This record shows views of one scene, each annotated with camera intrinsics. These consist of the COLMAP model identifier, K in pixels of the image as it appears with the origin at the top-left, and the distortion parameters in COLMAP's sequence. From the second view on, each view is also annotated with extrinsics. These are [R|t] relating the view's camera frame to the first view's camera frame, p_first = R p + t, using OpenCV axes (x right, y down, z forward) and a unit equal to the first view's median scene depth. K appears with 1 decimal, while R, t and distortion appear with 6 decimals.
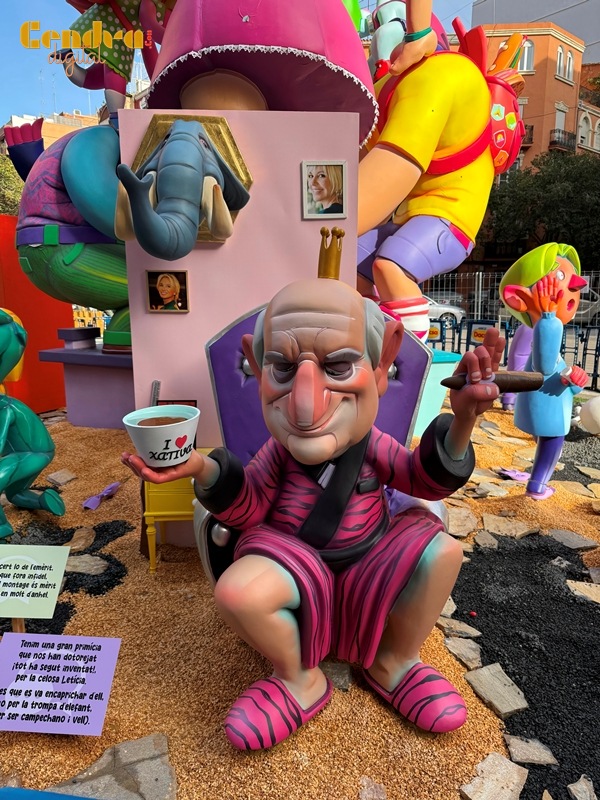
lens RADIAL K [[558.9, 0, 299.6], [0, 558.9, 401.9], [0, 0, 1]] dist [0.042266, -0.037376]
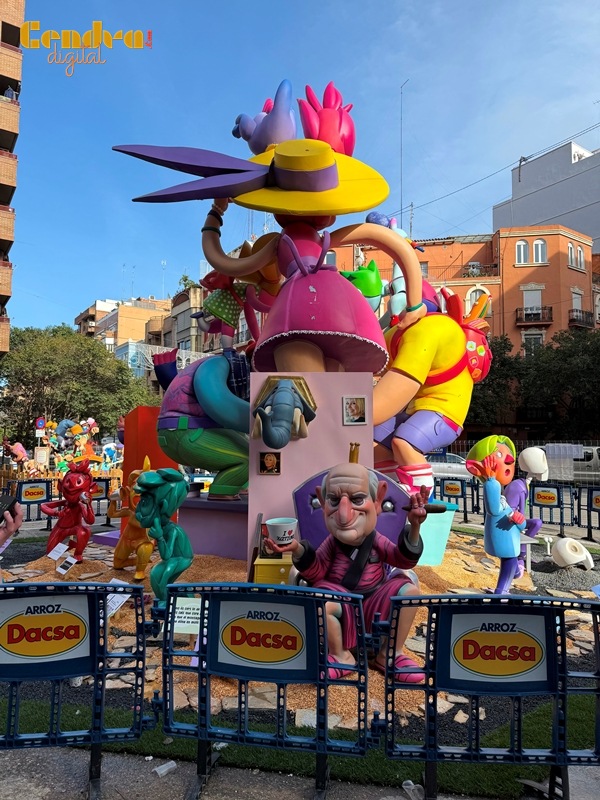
lens RADIAL K [[558.9, 0, 299.8], [0, 558.9, 396.1], [0, 0, 1]] dist [0.042266, -0.037376]
pose [[0.997019, -0.000662, -0.077156, 0.003251], [-0.021199, 0.959132, -0.282164, 0.082854], [0.074189, 0.282958, 0.956259, -0.623009]]
